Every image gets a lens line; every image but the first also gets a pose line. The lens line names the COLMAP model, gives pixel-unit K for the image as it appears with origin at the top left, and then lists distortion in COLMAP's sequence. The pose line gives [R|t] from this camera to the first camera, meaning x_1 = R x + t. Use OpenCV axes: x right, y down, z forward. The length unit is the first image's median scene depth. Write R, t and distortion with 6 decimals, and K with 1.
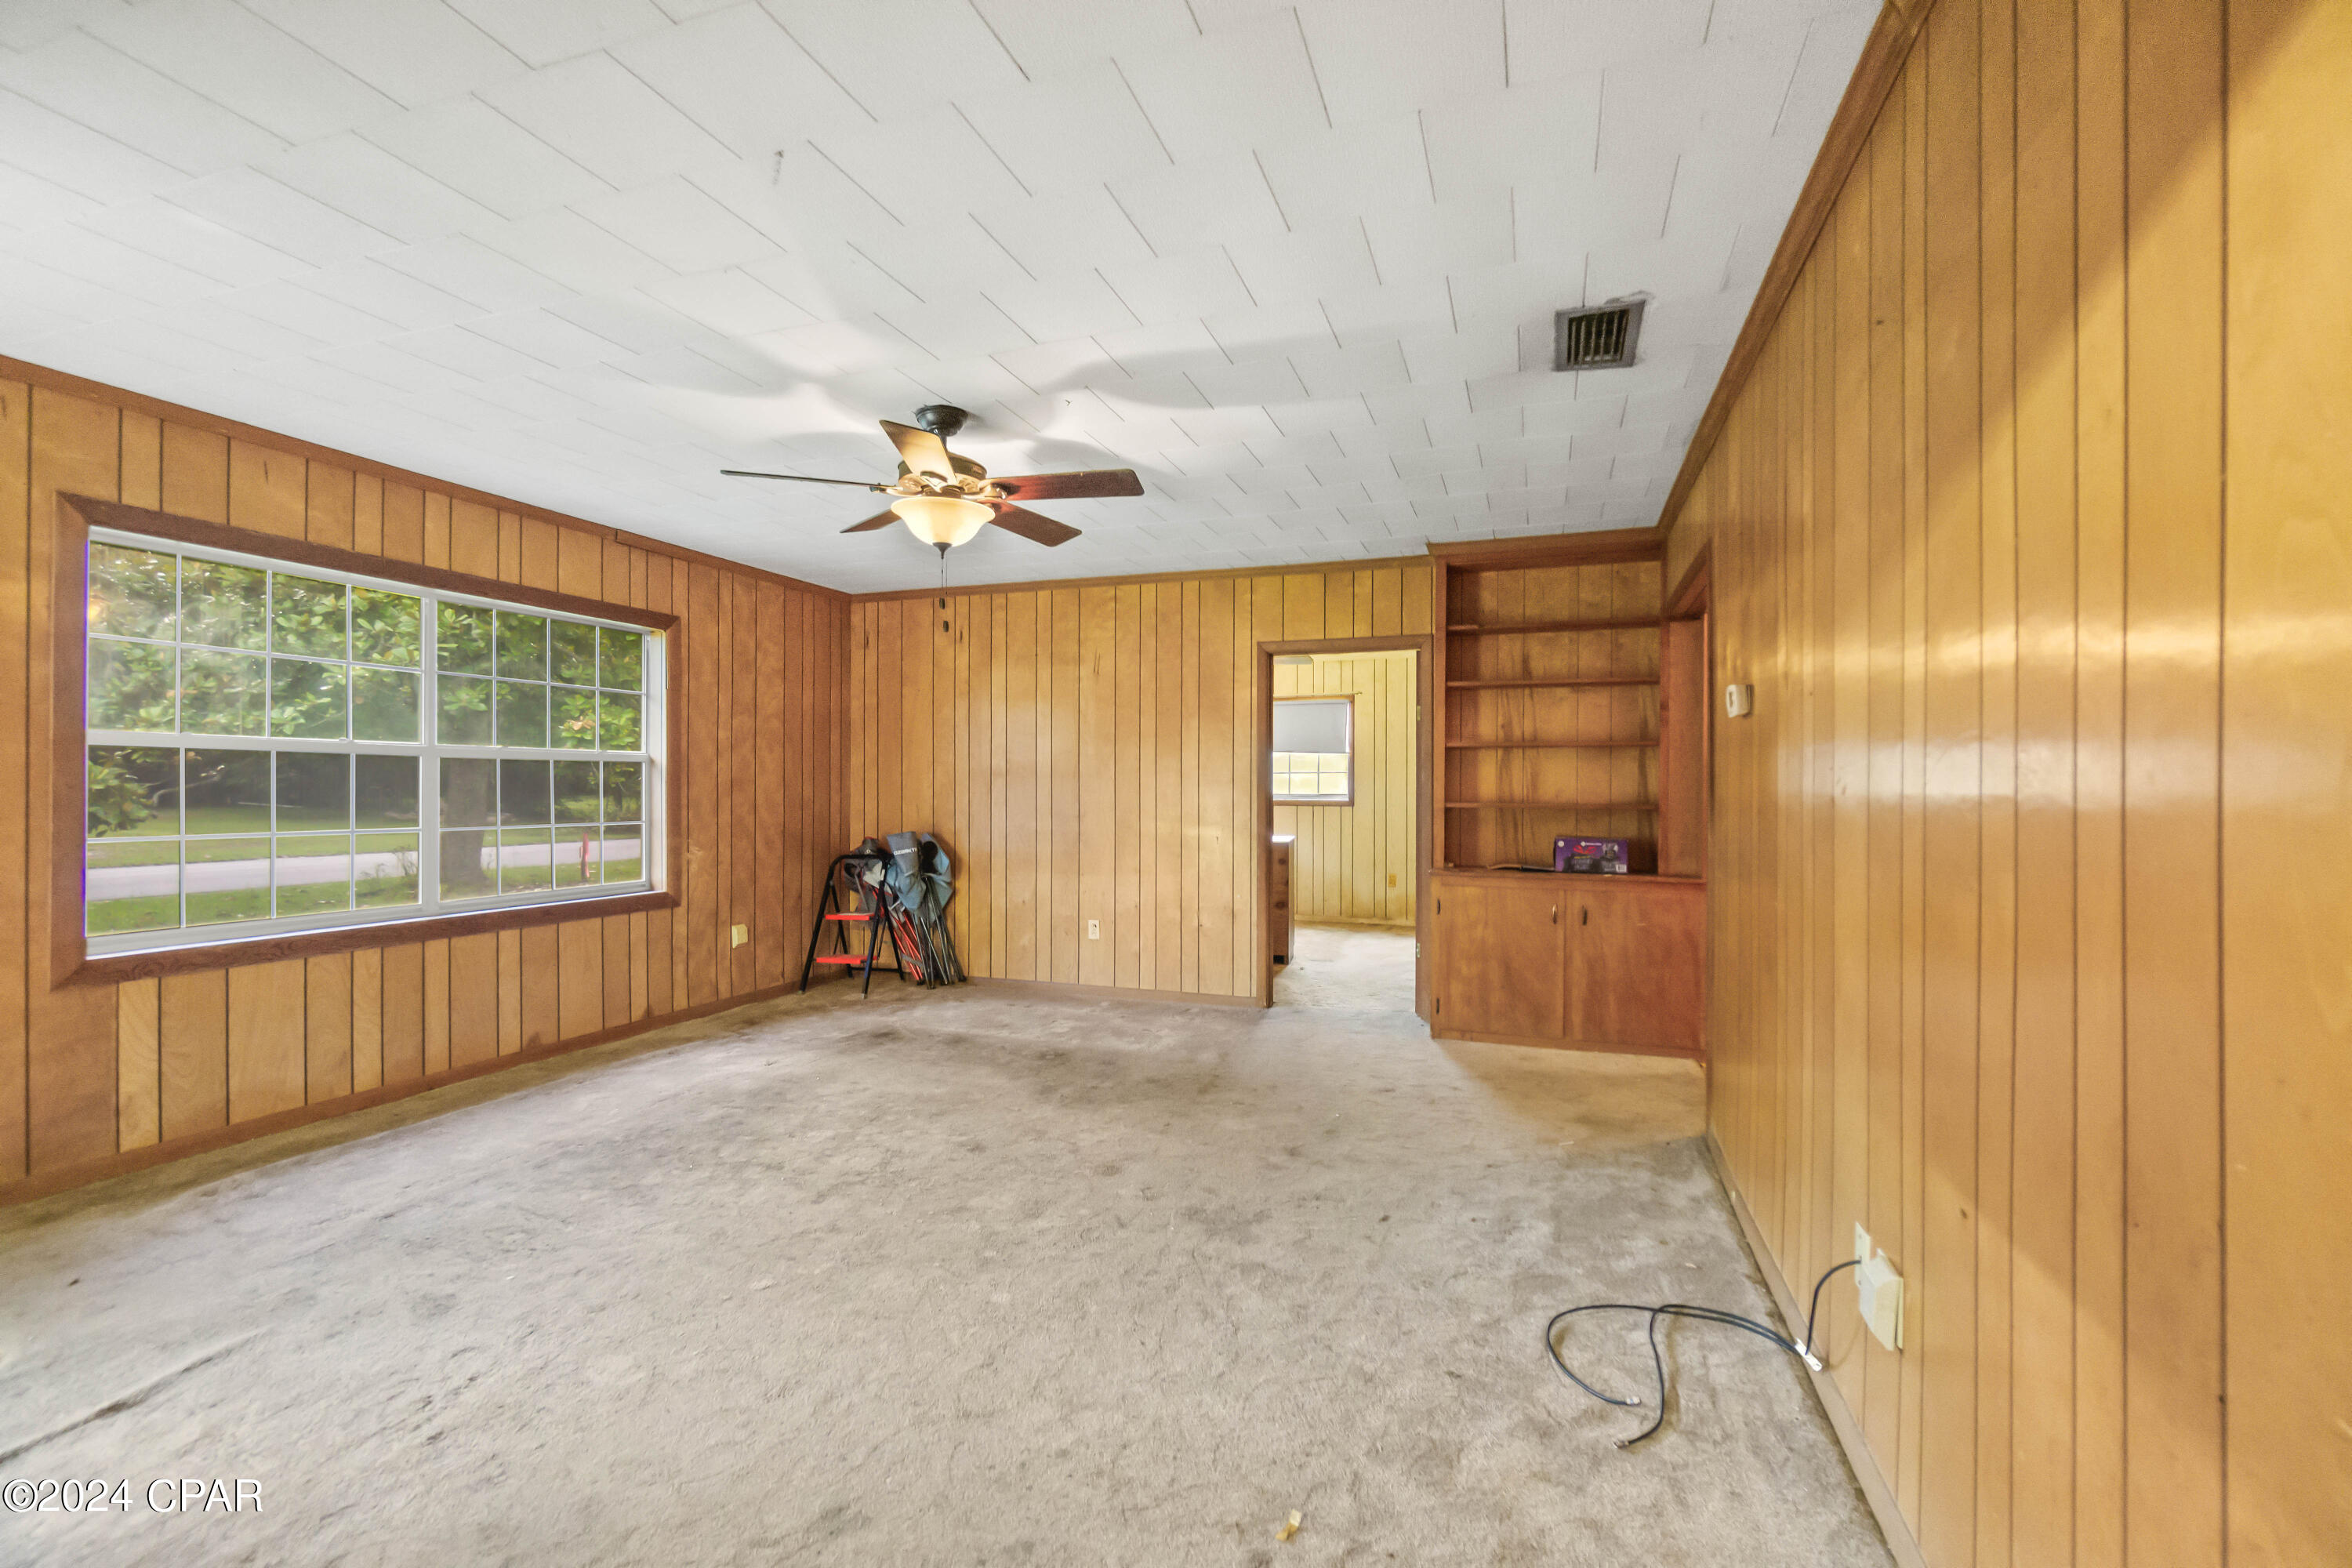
lens RADIAL K [[1021.1, 0, 1191.8], [0, 1021.1, 786.0], [0, 0, 1]] dist [-0.006491, 0.001561]
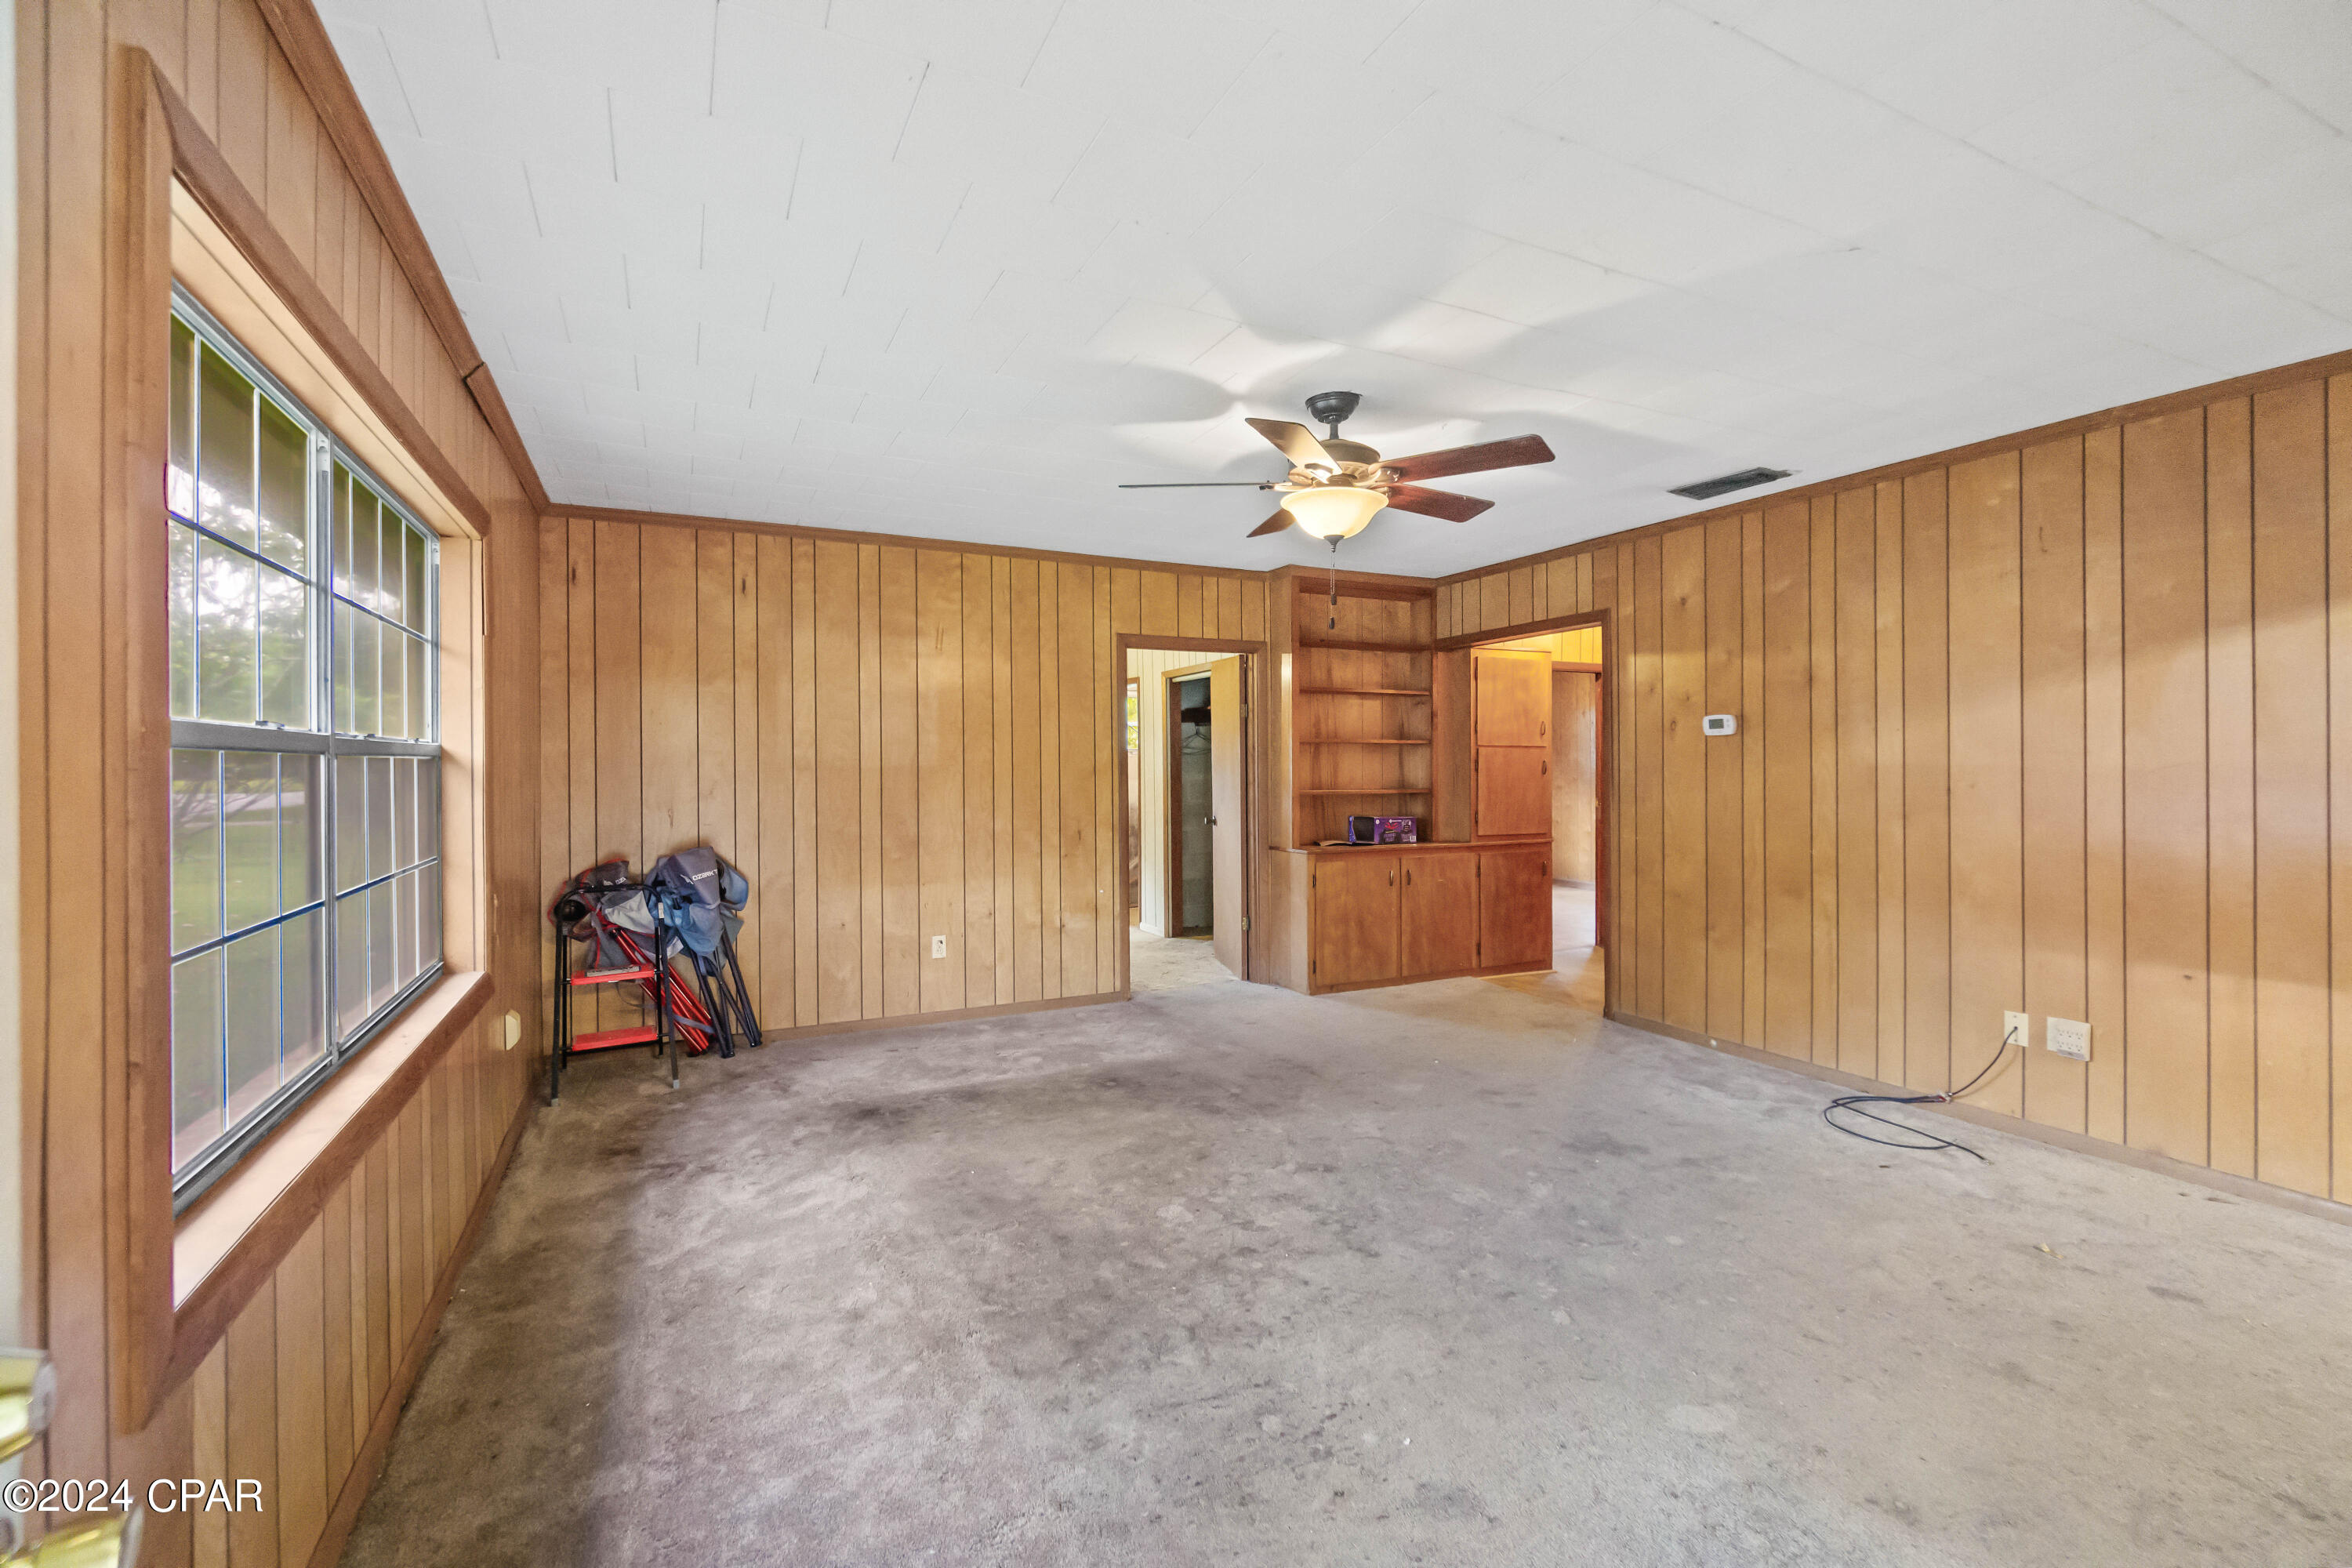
lens RADIAL K [[1021.1, 0, 1196.5], [0, 1021.1, 765.8], [0, 0, 1]] dist [-0.006491, 0.001561]
pose [[0.693517, -0.008233, 0.720393, -0.721239], [0.004404, 0.999964, 0.007188, -0.022759], [-0.720427, -0.001812, 0.693529, 0.309410]]
